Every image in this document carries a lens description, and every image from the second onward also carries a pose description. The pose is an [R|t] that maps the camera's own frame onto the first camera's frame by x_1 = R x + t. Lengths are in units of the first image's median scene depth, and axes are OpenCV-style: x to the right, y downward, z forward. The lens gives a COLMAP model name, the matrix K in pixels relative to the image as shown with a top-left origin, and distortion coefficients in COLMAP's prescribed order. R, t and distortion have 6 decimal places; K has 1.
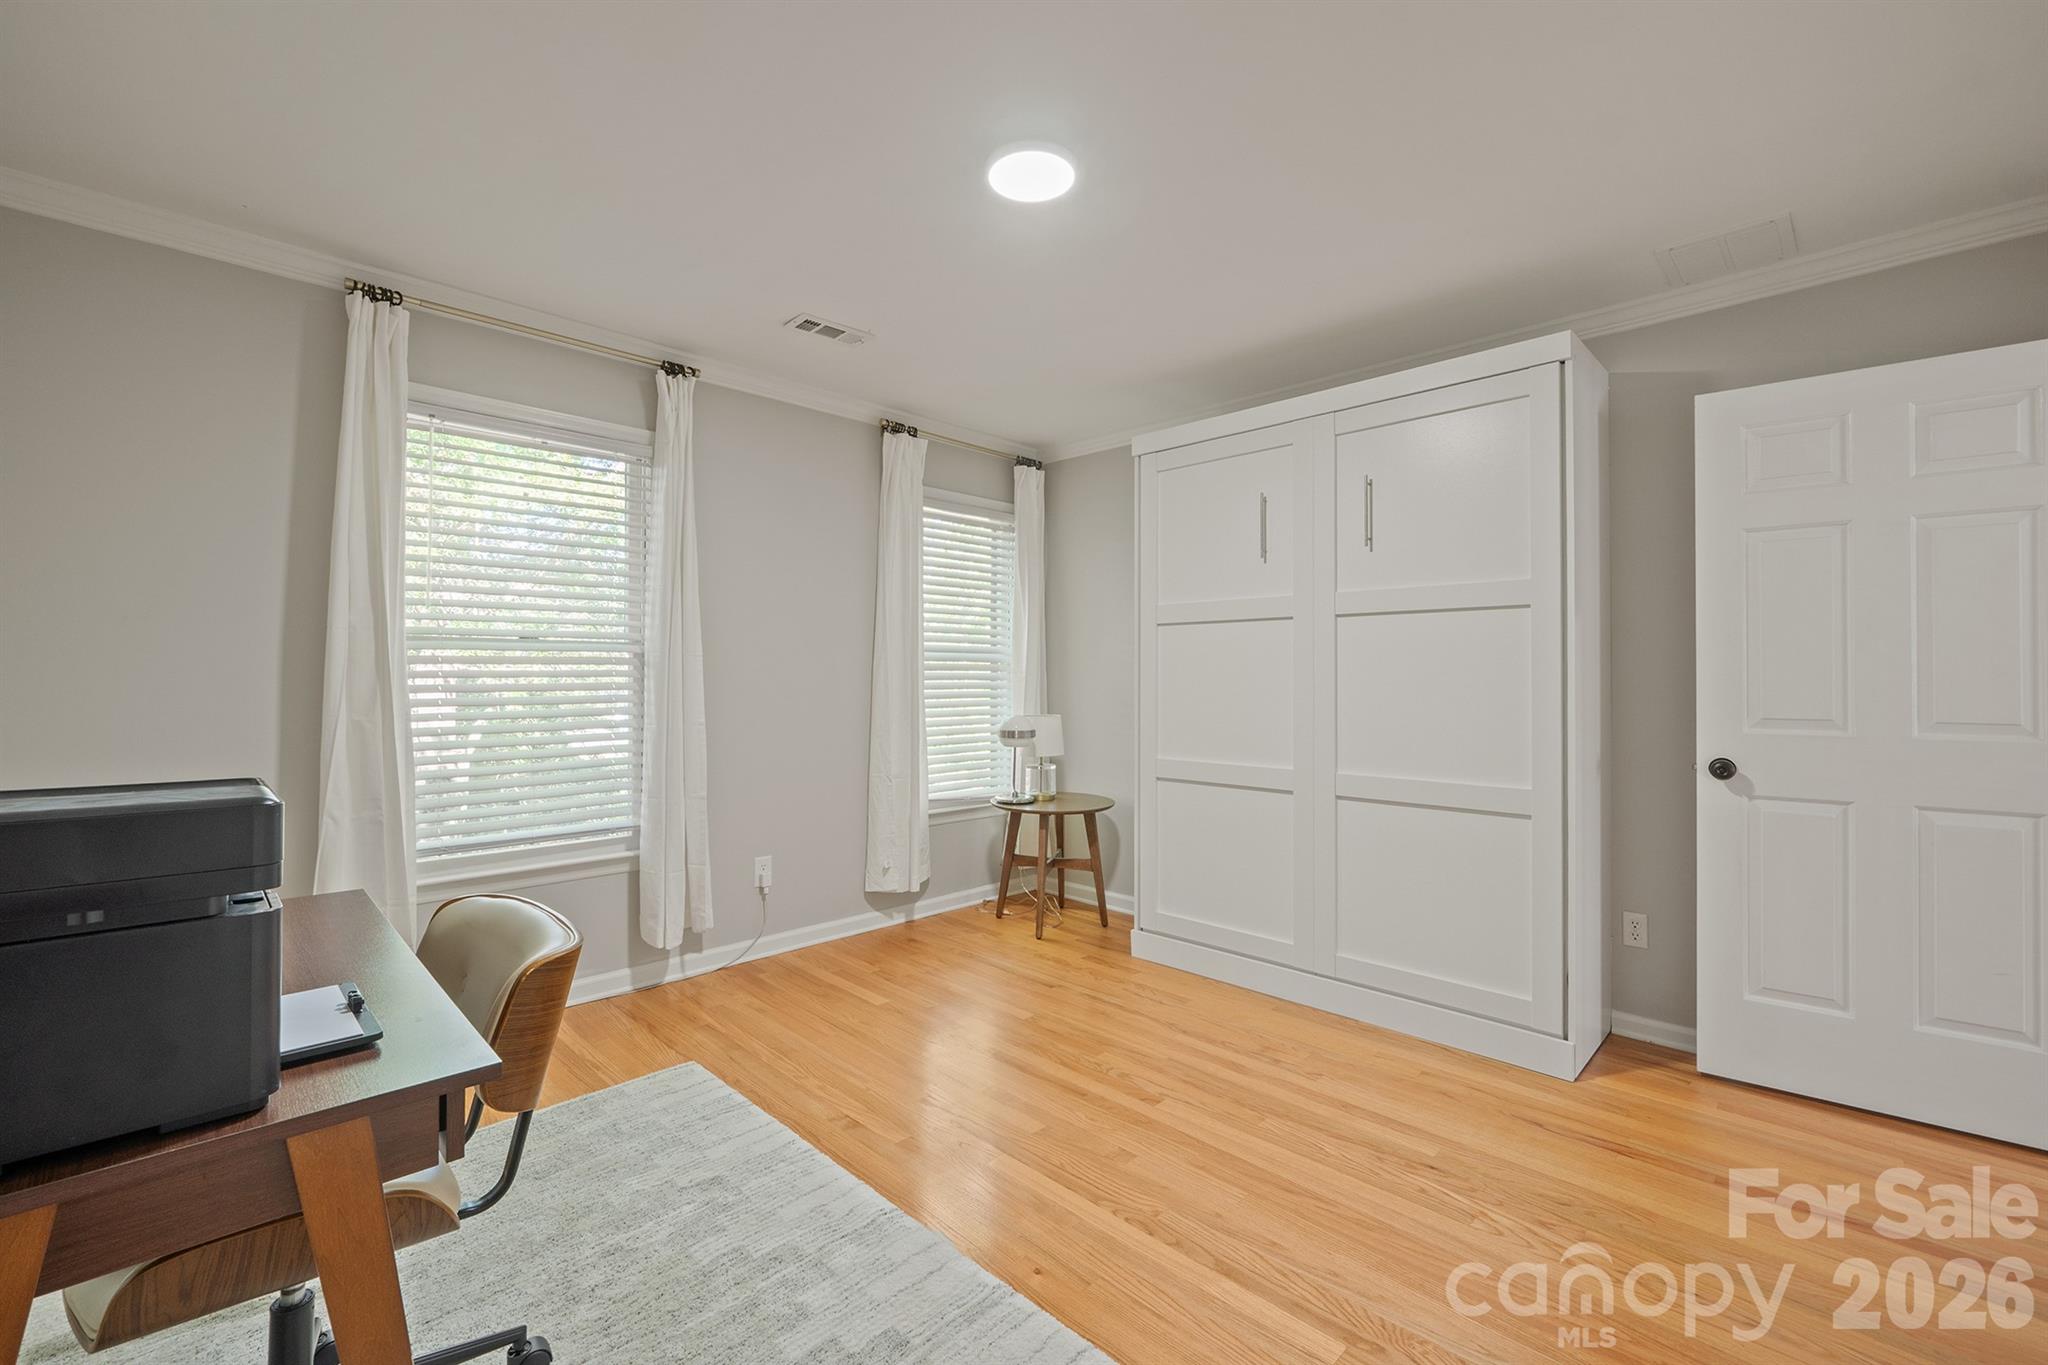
lens RADIAL K [[866.1, 0, 1034.1], [0, 866.1, 672.9], [0, 0, 1]] dist [-0.004925, -0.000177]
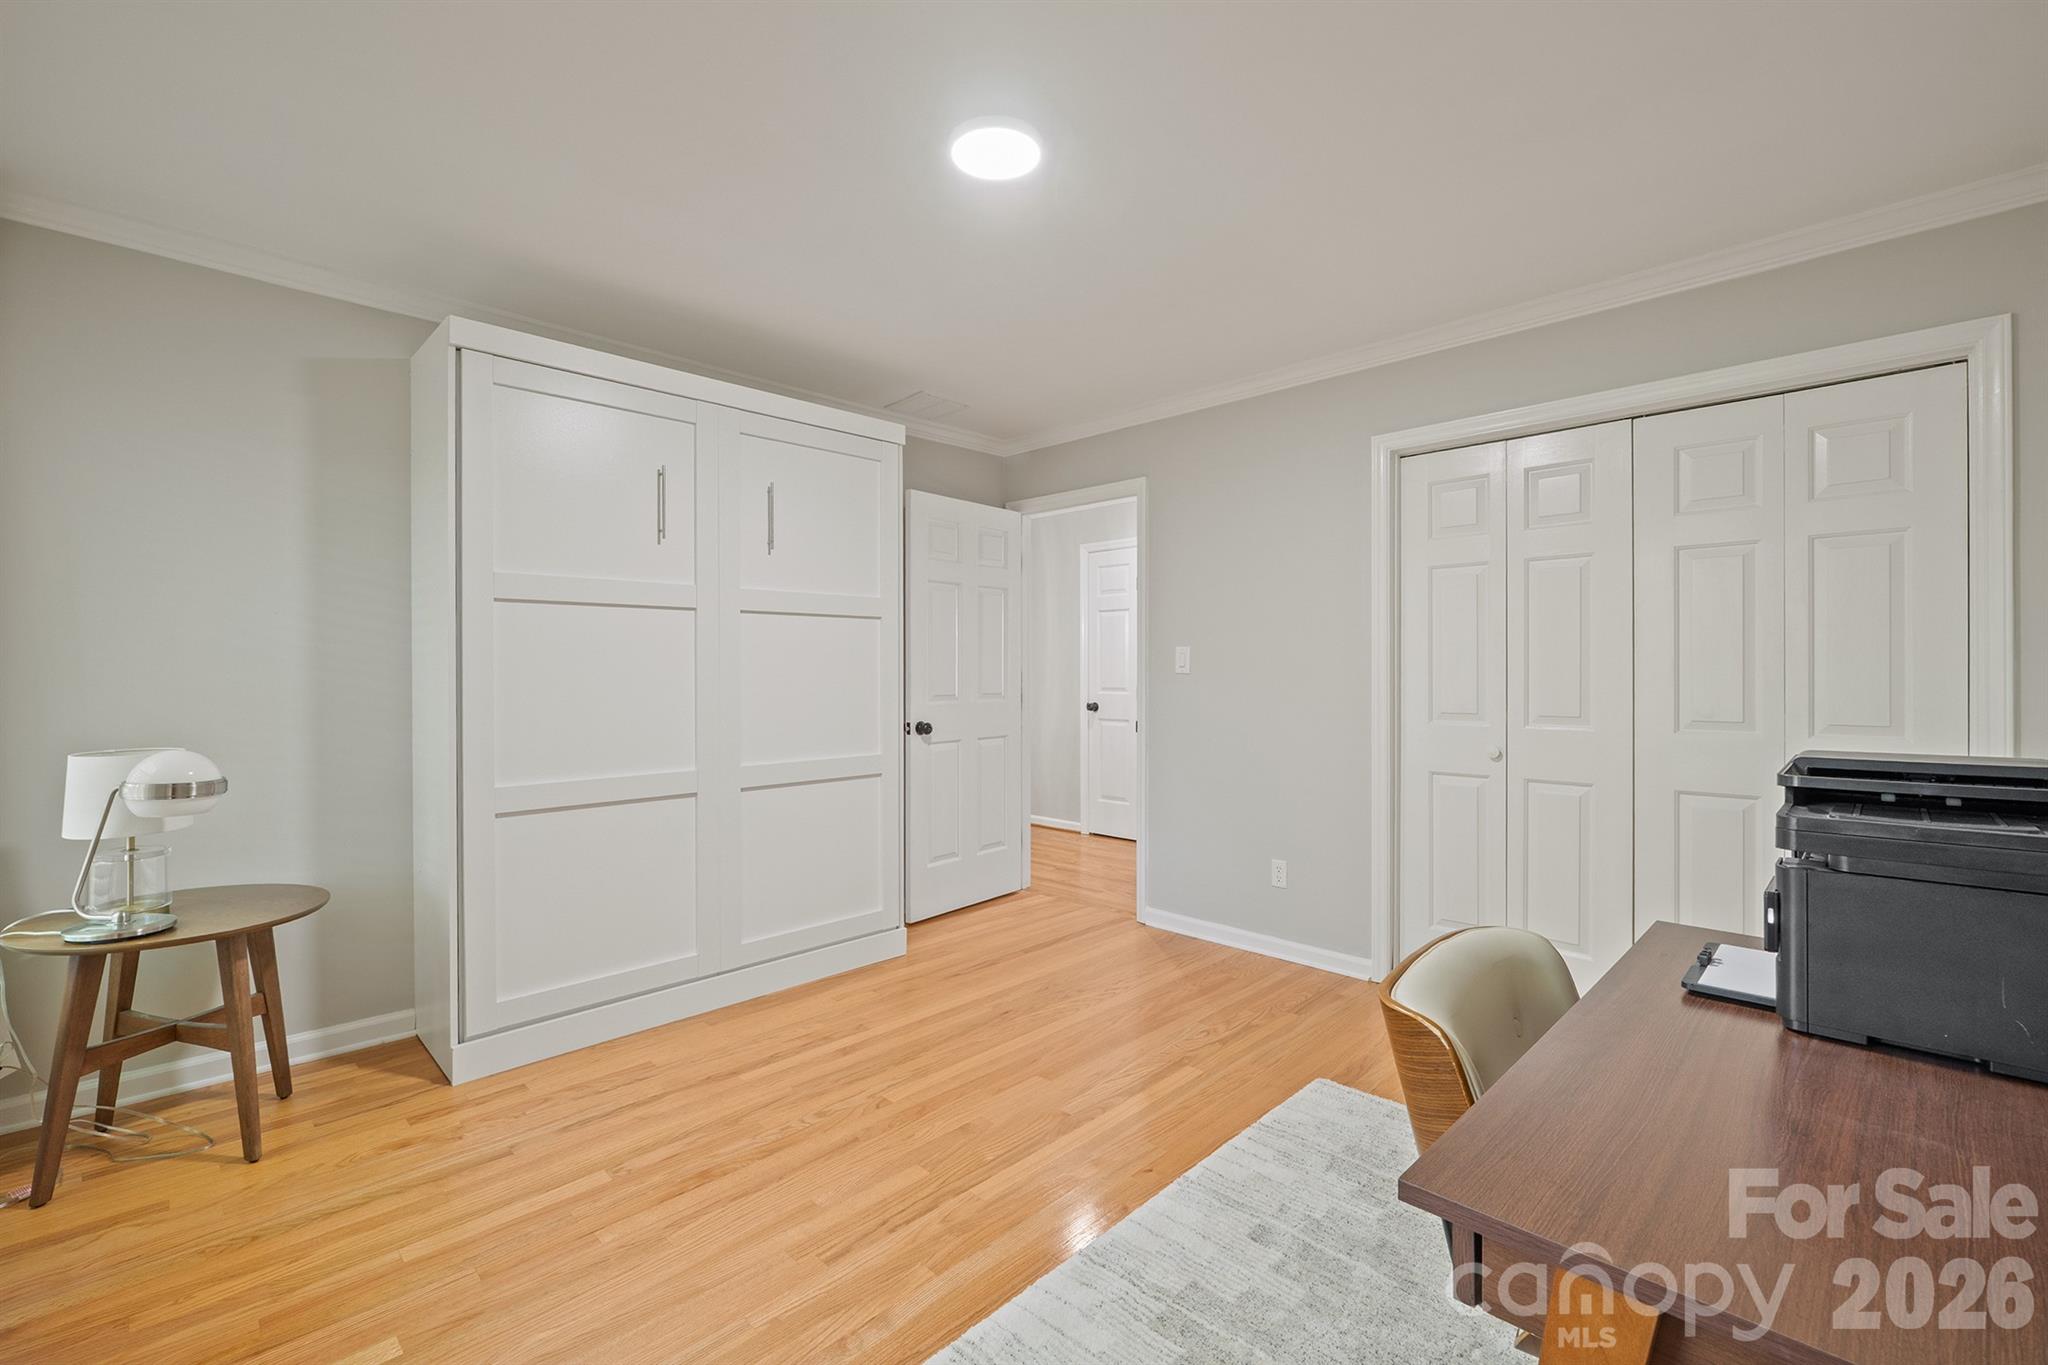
lens RADIAL K [[866.1, 0, 1034.9], [0, 866.1, 680.1], [0, 0, 1]] dist [-0.004925, -0.000177]
pose [[0.001354, -0.012314, 0.999923, -0.656246], [-0.000186, 0.999924, 0.012314, 0.002450], [-0.999999, -0.000202, 0.001352, 0.645976]]
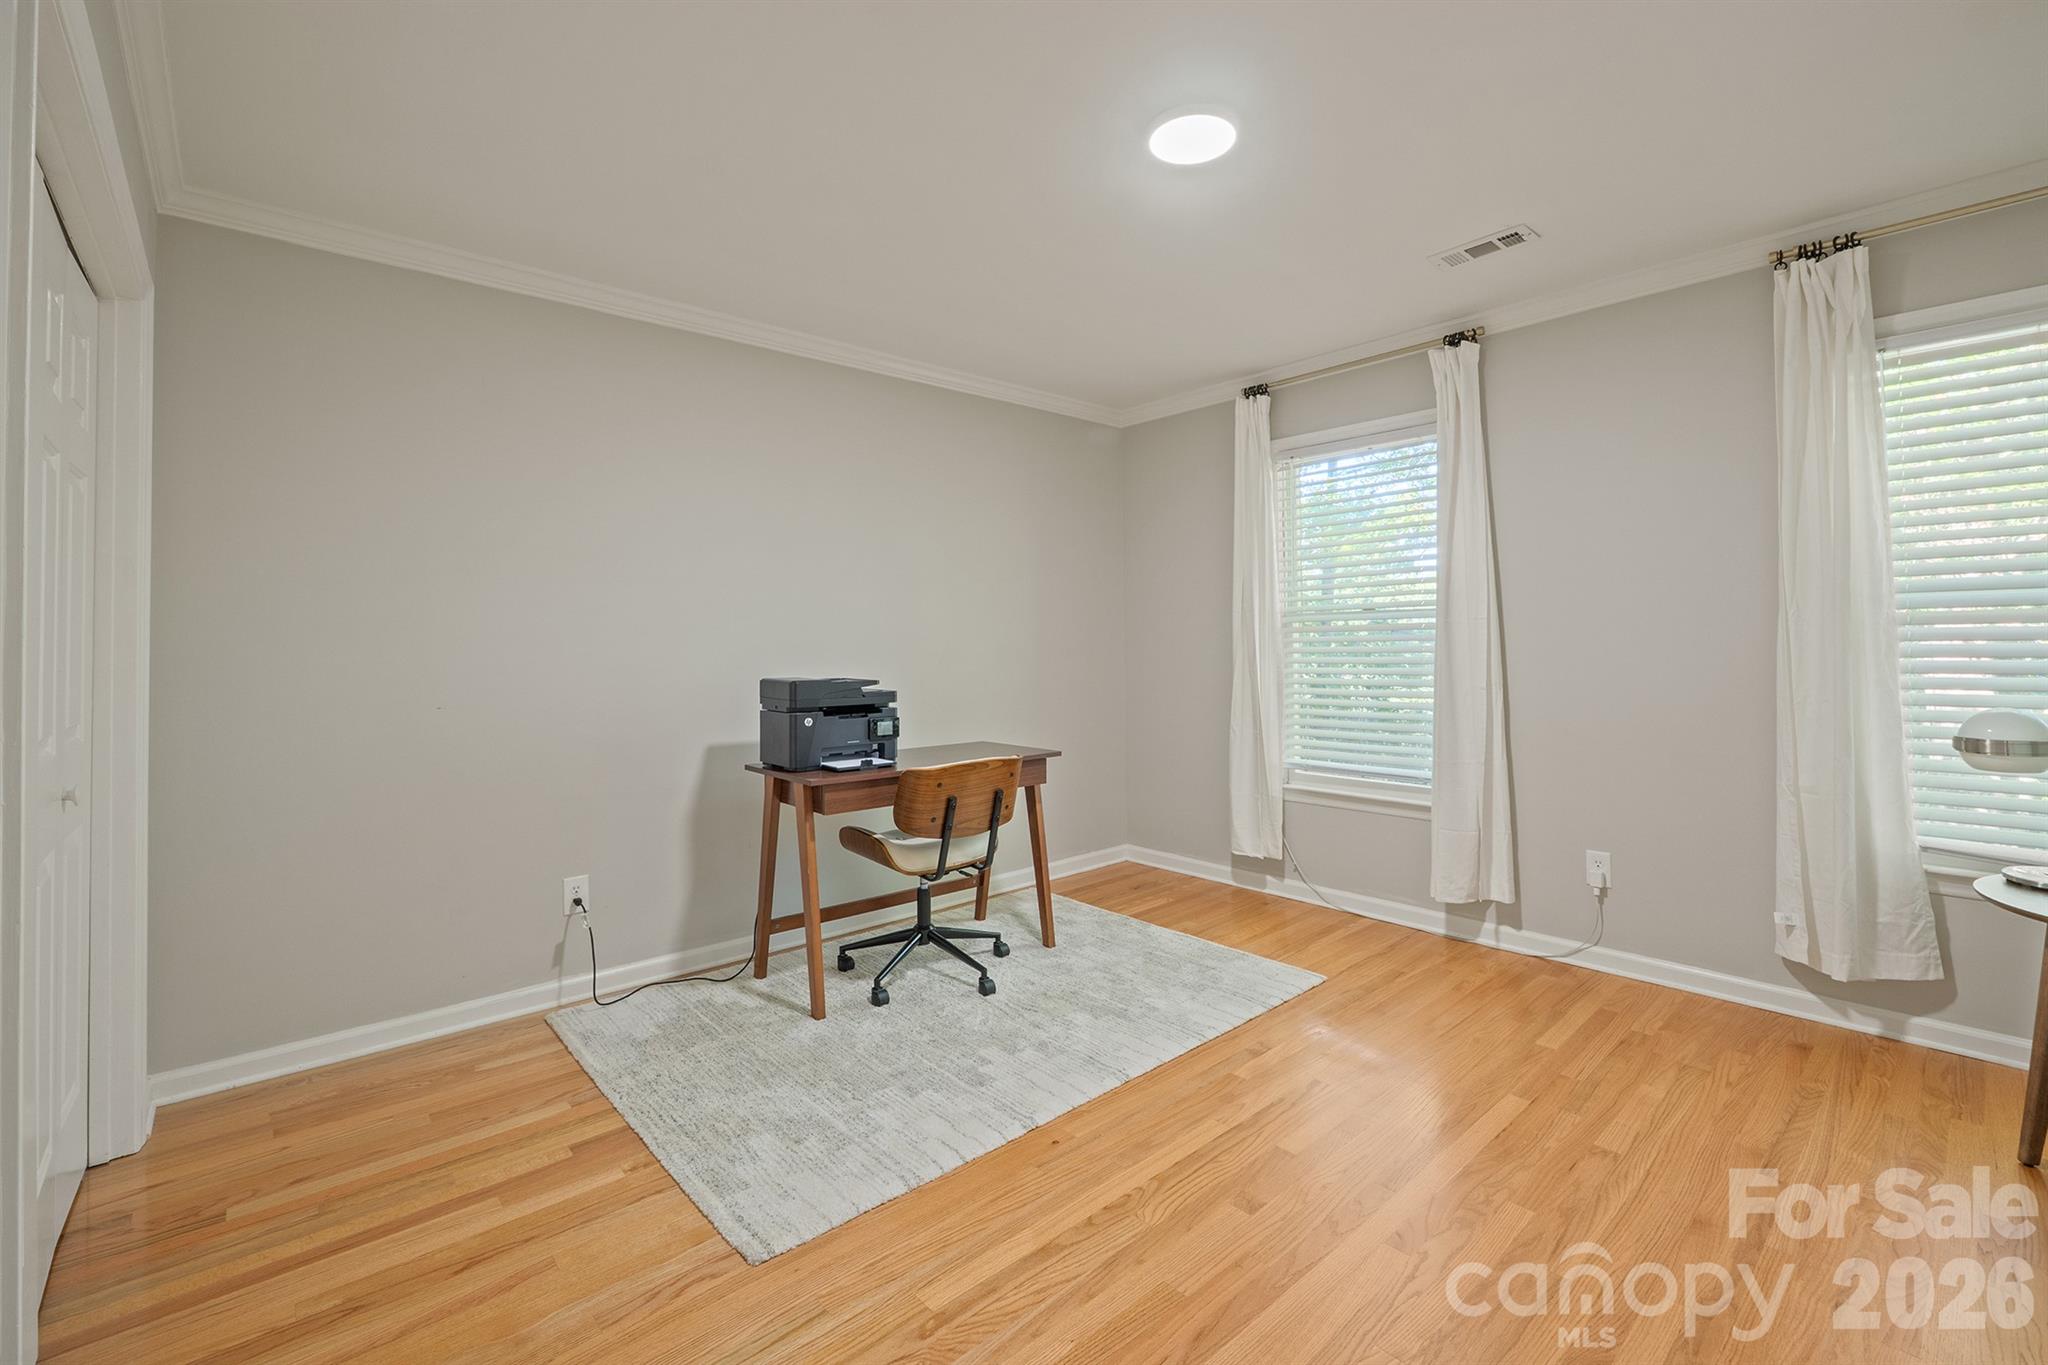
lens RADIAL K [[866.1, 0, 1013.4], [0, 866.1, 641.9], [0, 0, 1]] dist [-0.004925, -0.000177]
pose [[-0.071713, -0.003647, -0.997419, 0.667062], [0.014509, 0.999884, -0.004700, 0.003506], [0.997320, -0.014808, -0.071651, 0.576600]]
